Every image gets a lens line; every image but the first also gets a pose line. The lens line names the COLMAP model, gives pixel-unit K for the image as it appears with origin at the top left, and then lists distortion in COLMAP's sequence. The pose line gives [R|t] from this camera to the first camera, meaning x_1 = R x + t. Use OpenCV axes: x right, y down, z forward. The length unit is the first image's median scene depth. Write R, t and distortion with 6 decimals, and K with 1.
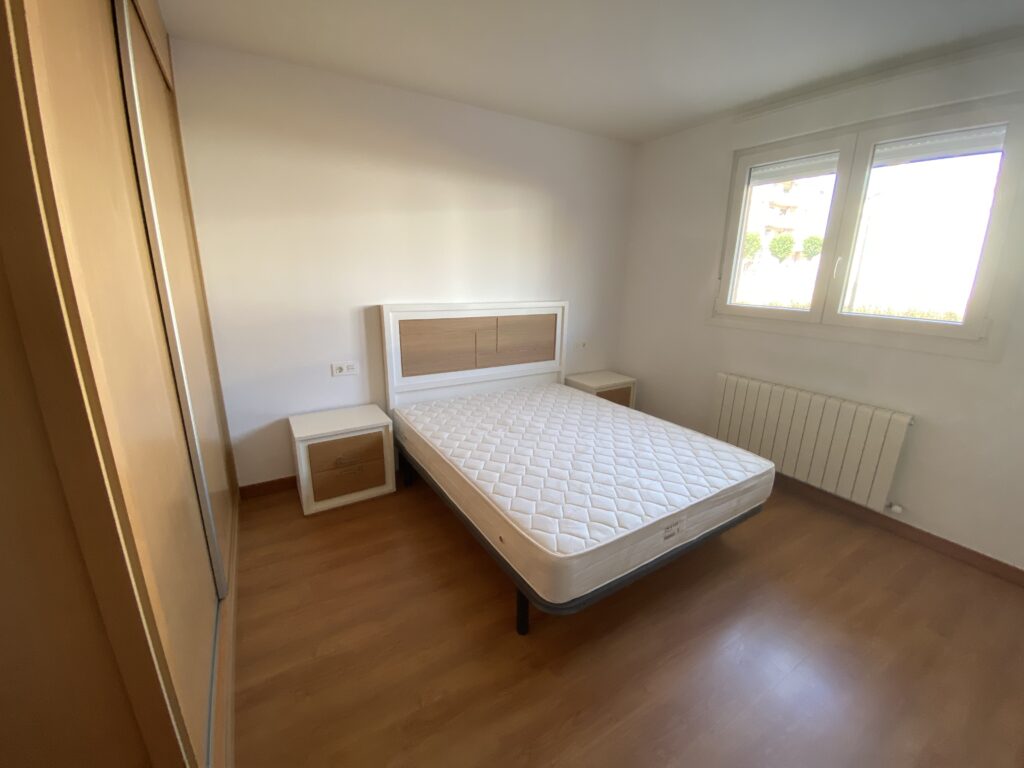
lens RADIAL K [[412.1, 0, 512.0], [0, 412.1, 384.0], [0, 0, 1]] dist [0.020966, -0.019681]
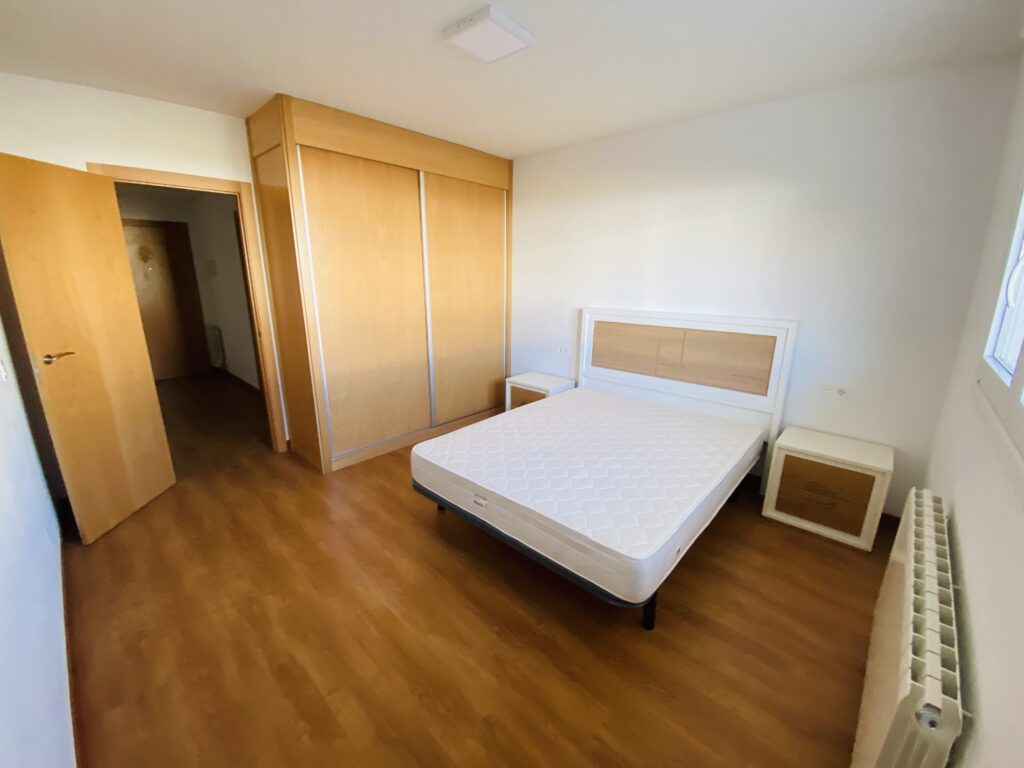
lens RADIAL K [[412.1, 0, 512.0], [0, 412.1, 384.0], [0, 0, 1]] dist [0.020966, -0.019681]
pose [[0.265353, 0.229271, -0.936495, 1.077025], [-0.251219, 0.954205, 0.162425, -0.135909], [0.930847, 0.192166, 0.310798, 0.502556]]
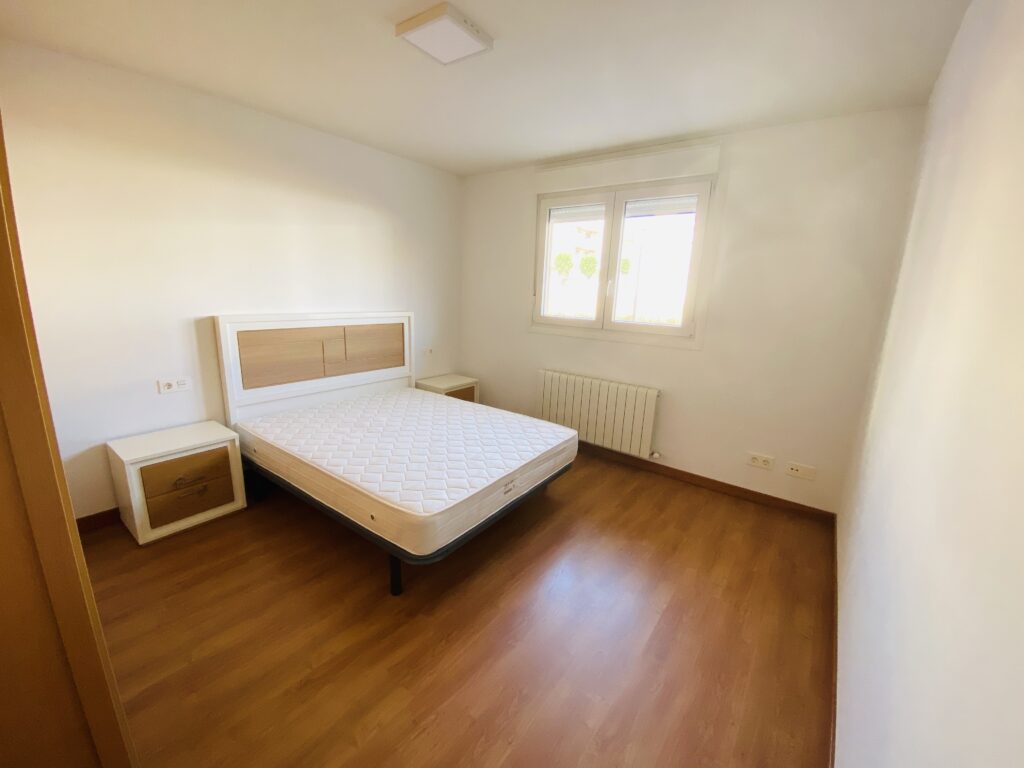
lens RADIAL K [[412.1, 0, 512.0], [0, 412.1, 384.0], [0, 0, 1]] dist [0.020966, -0.019681]
pose [[0.930703, -0.063267, 0.360264, -0.039105], [0.070752, 0.997465, -0.007612, 0.026022], [-0.358869, 0.032574, 0.932819, -0.160724]]
